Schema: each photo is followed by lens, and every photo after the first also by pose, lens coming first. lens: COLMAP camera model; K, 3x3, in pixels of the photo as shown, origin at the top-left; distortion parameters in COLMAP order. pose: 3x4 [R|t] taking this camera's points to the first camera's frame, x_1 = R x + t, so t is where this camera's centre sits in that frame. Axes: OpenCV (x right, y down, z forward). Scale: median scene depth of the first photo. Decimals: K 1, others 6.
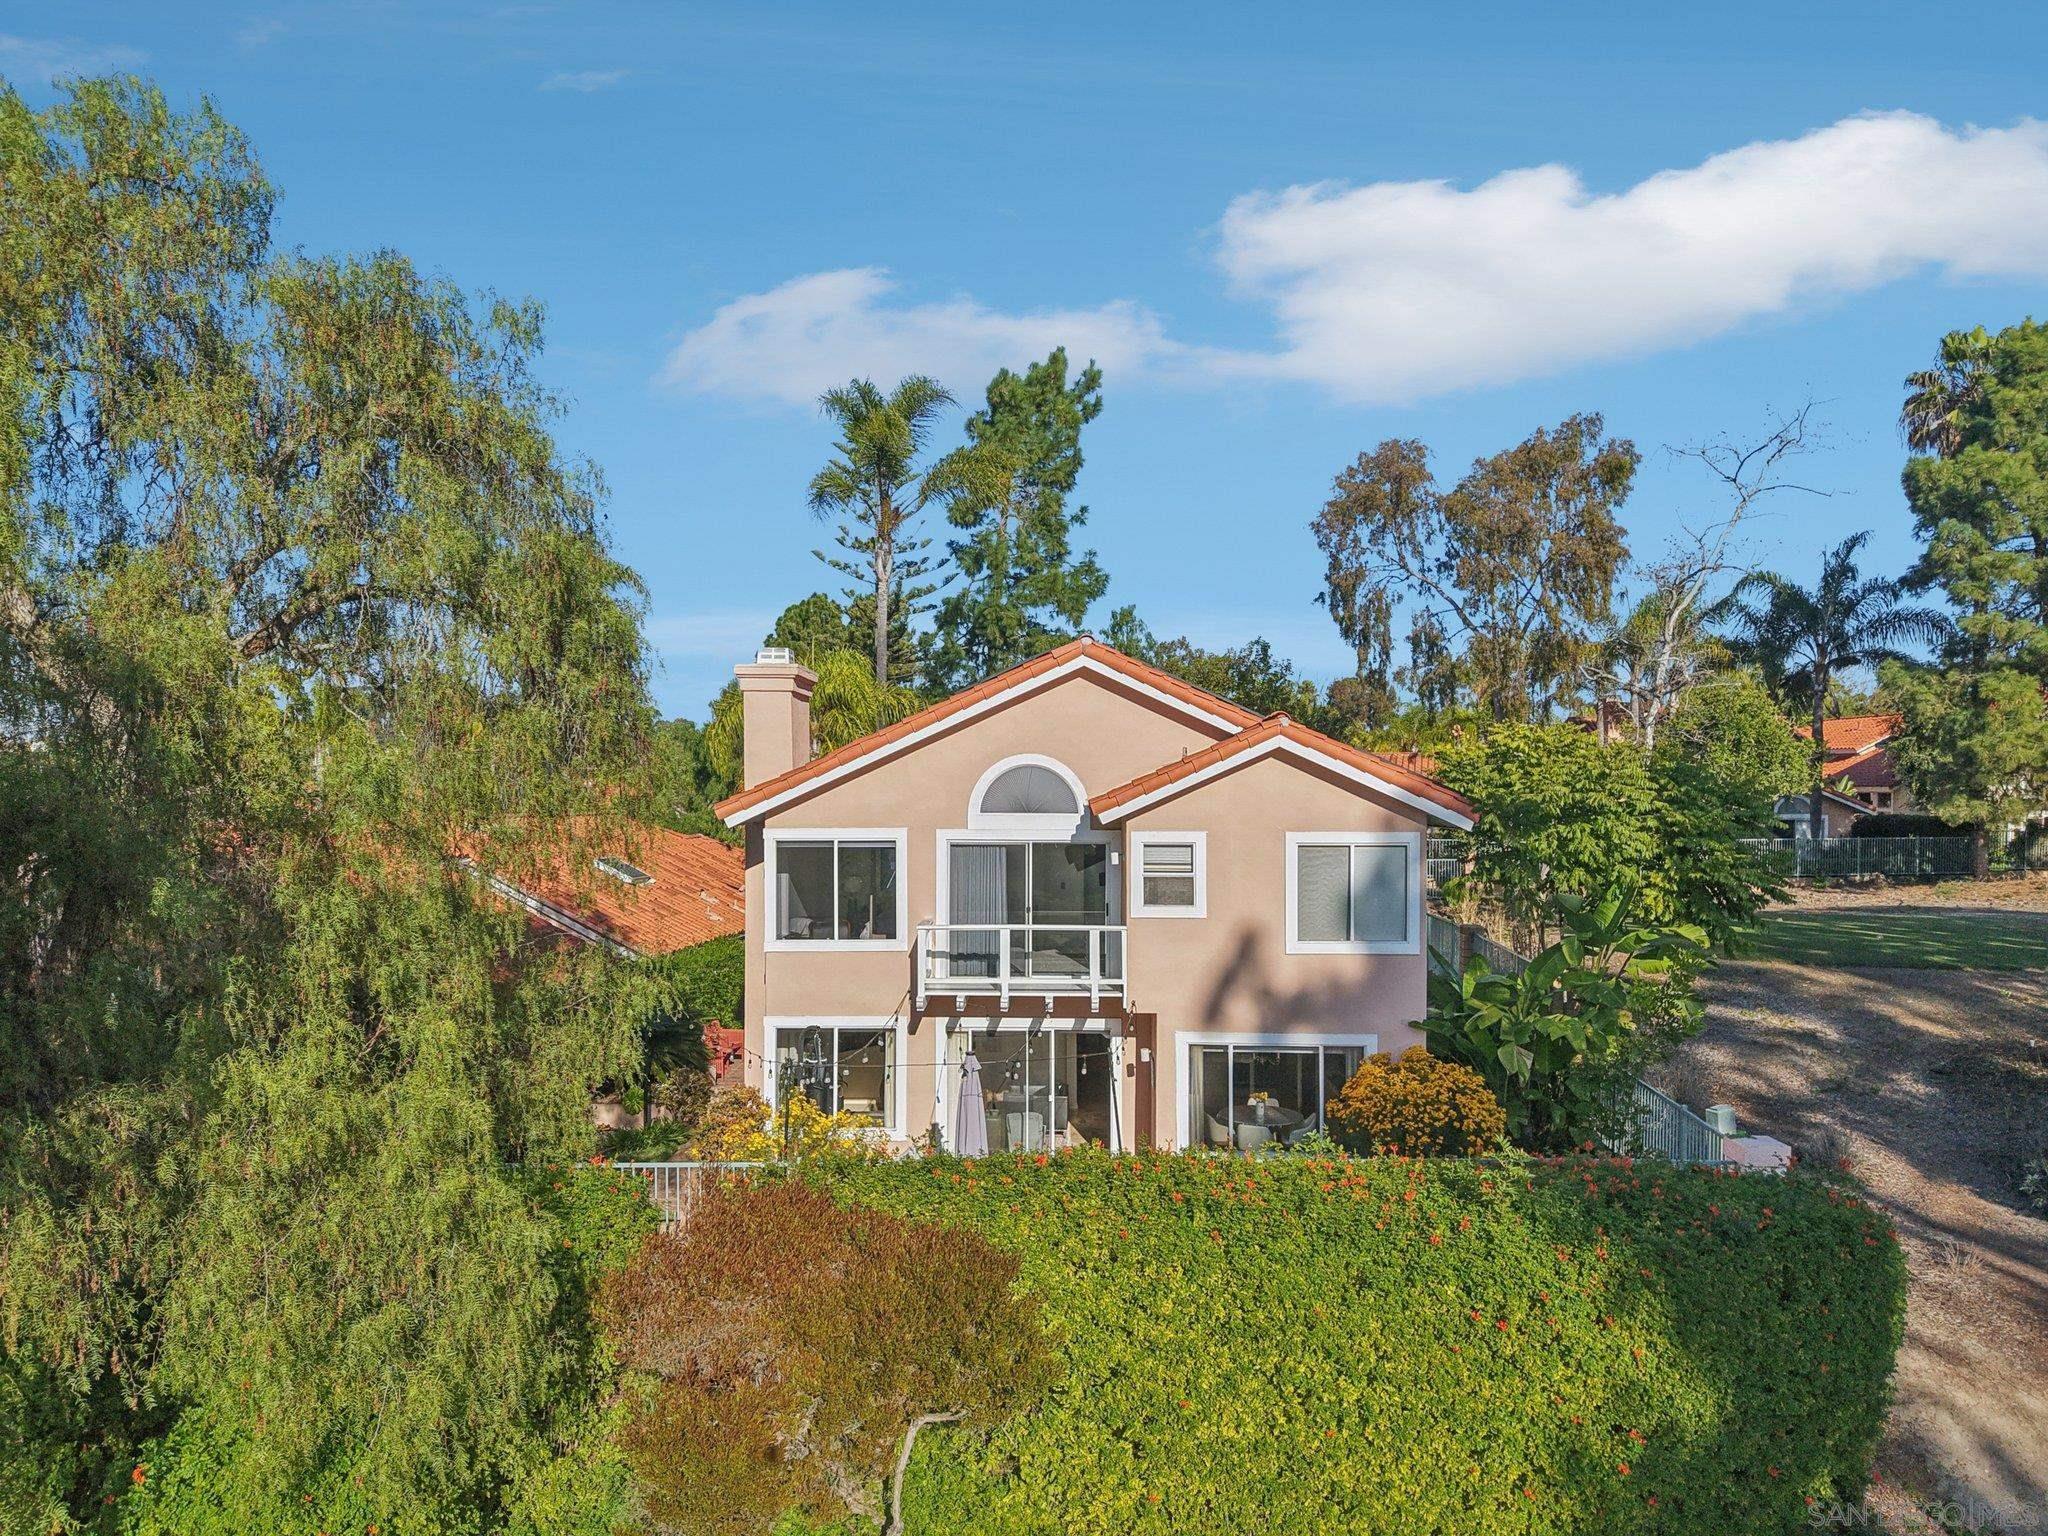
lens RADIAL K [[1381.0, 0, 1024.0], [0, 1381.0, 768.0], [0, 0, 1]] dist [-0.005438, 0.002263]
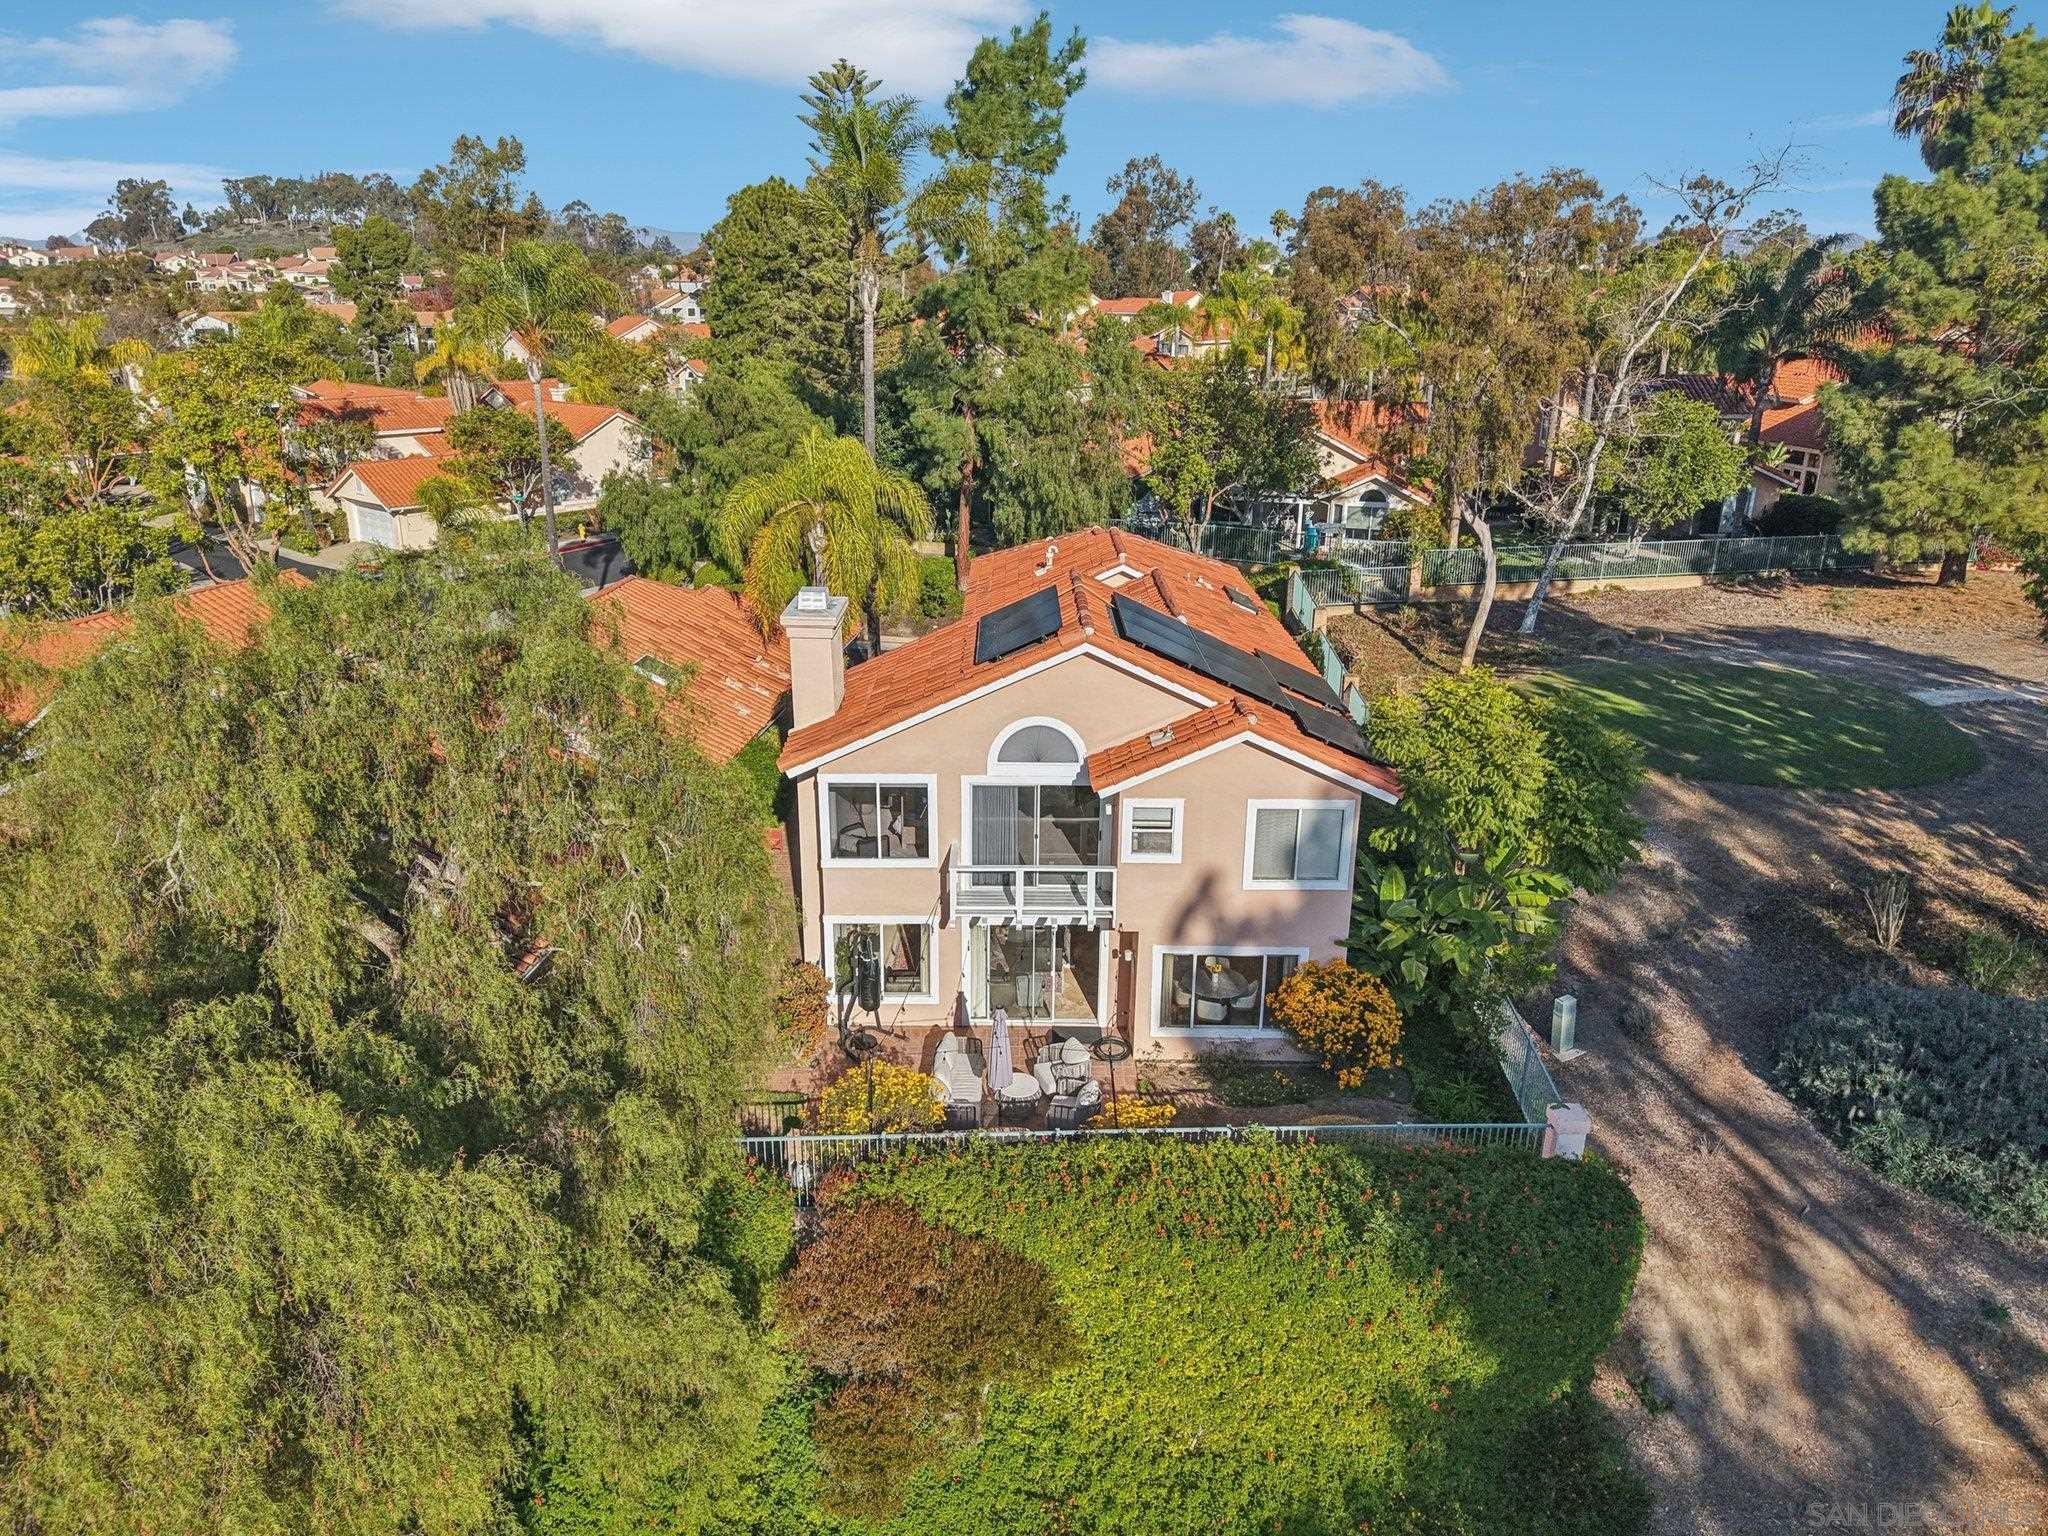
lens RADIAL K [[1380.7, 0, 1029.6], [0, 1380.7, 692.6], [0, 0, 1]] dist [0.005146, -0.014273]
pose [[0.999308, 0.002487, 0.037106, -0.048959], [-0.013428, 0.954582, 0.297647, -0.385415], [-0.034680, -0.297939, 0.953955, -0.135409]]
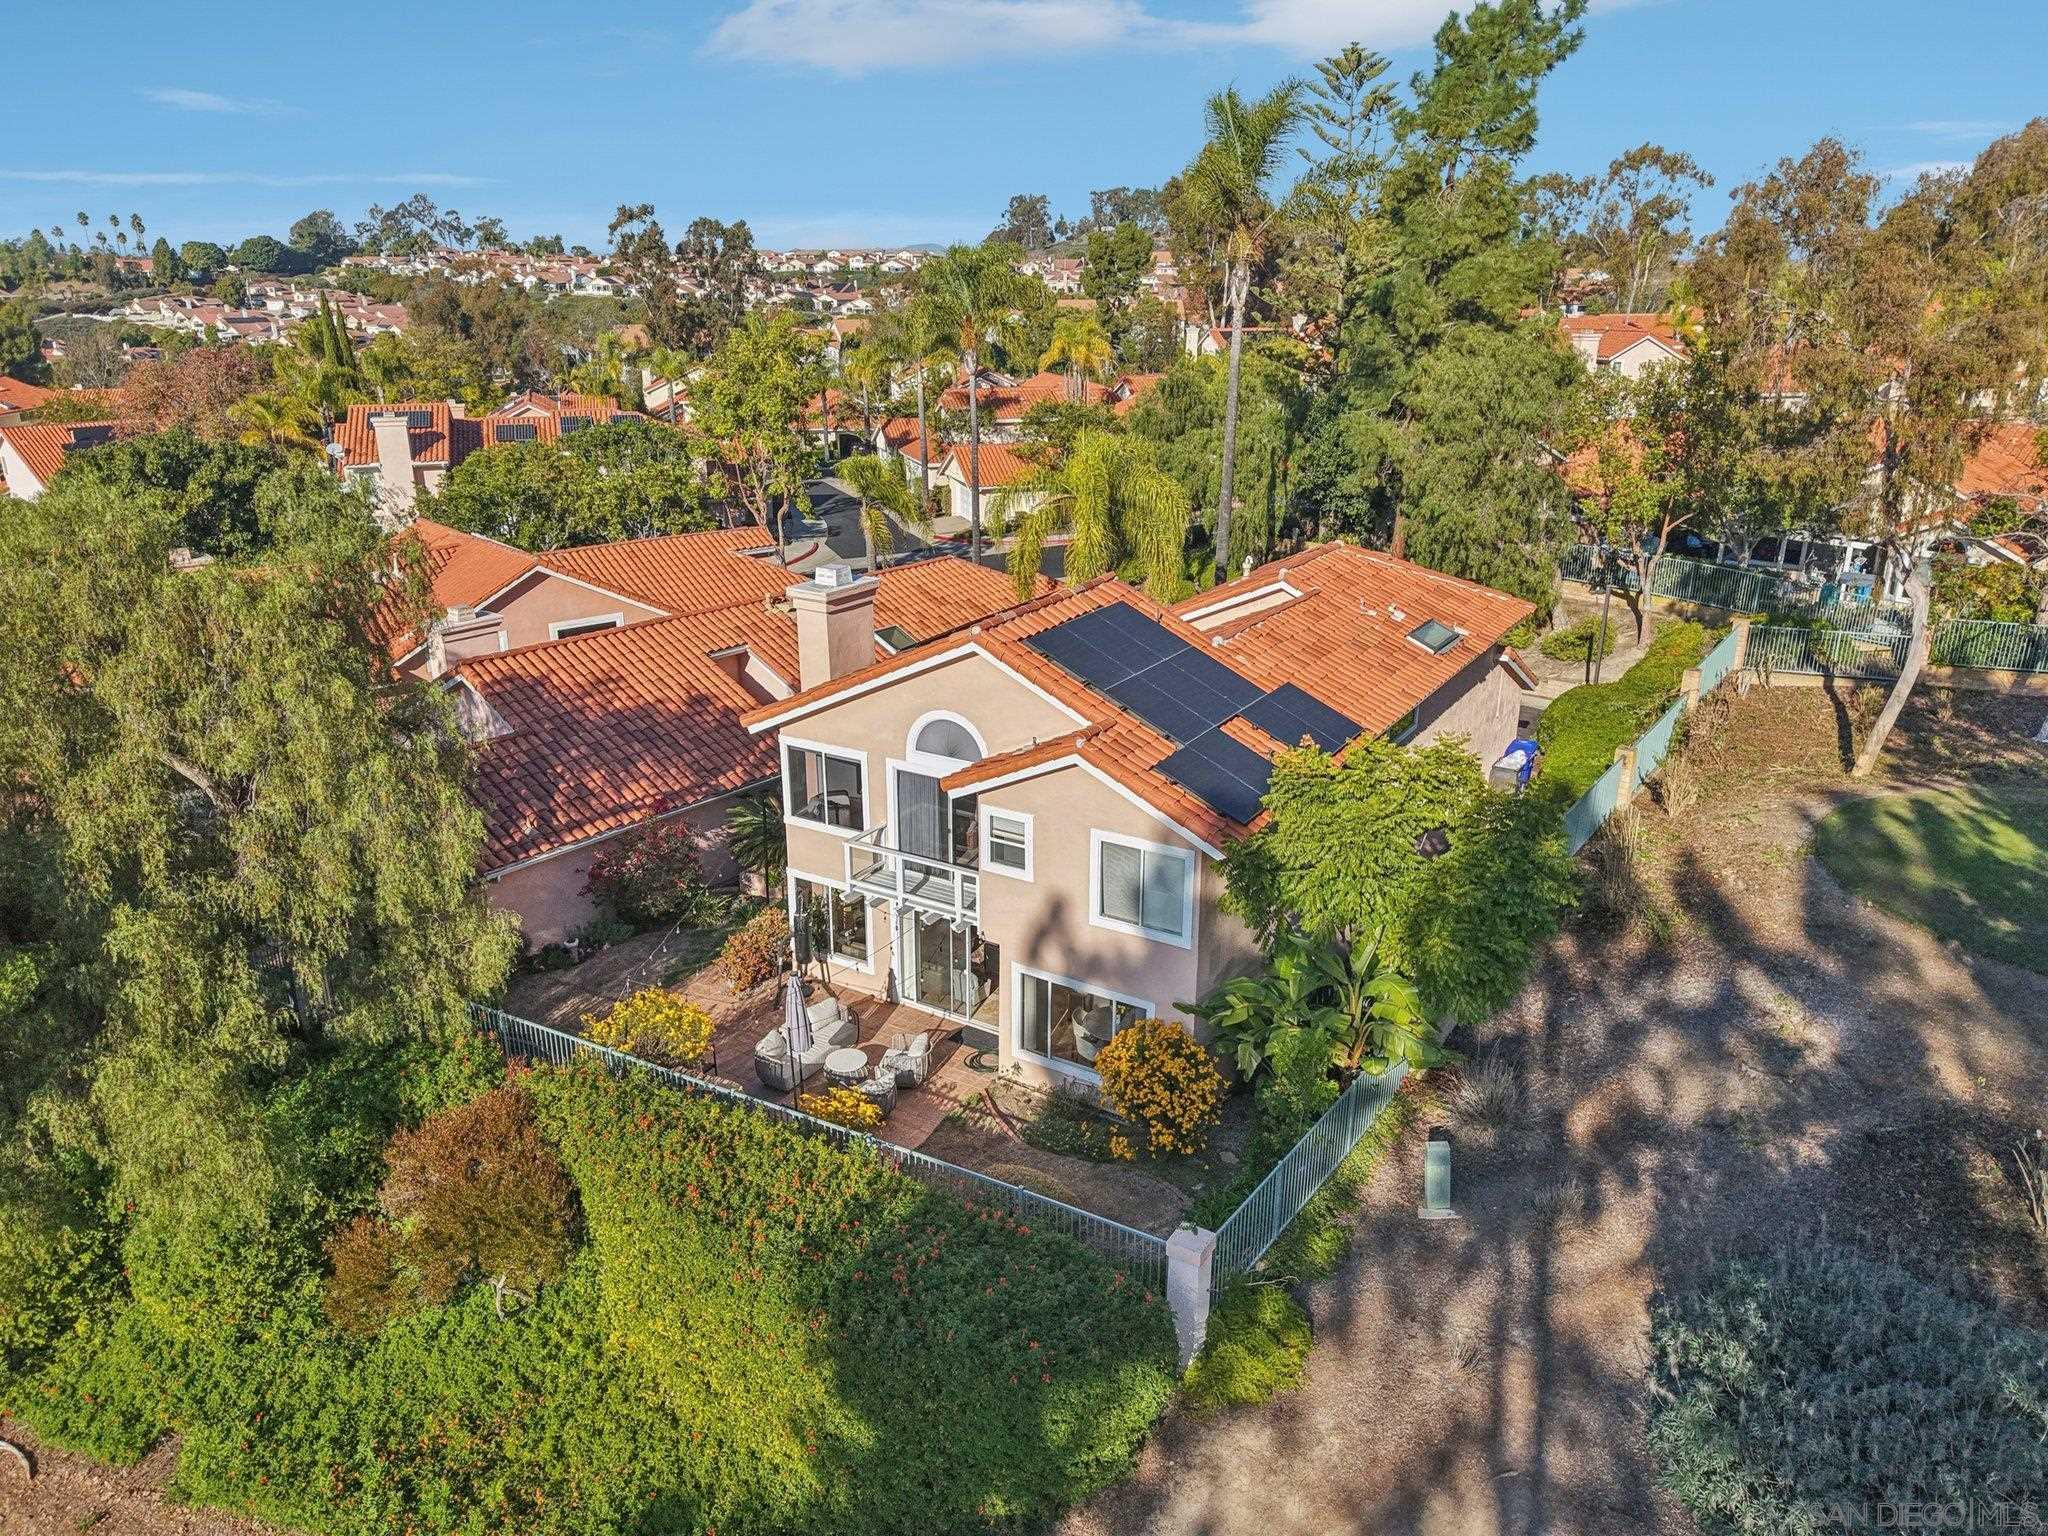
lens RADIAL K [[1418.2, 0, 1018.6], [0, 1418.2, 710.2], [0, 0, 1]] dist [0.005021, -0.000298]
pose [[0.864060, 0.145049, -0.482038, 0.652628], [0.009747, 0.952587, 0.304112, -0.384931], [0.503294, -0.267469, 0.821678, 0.017703]]
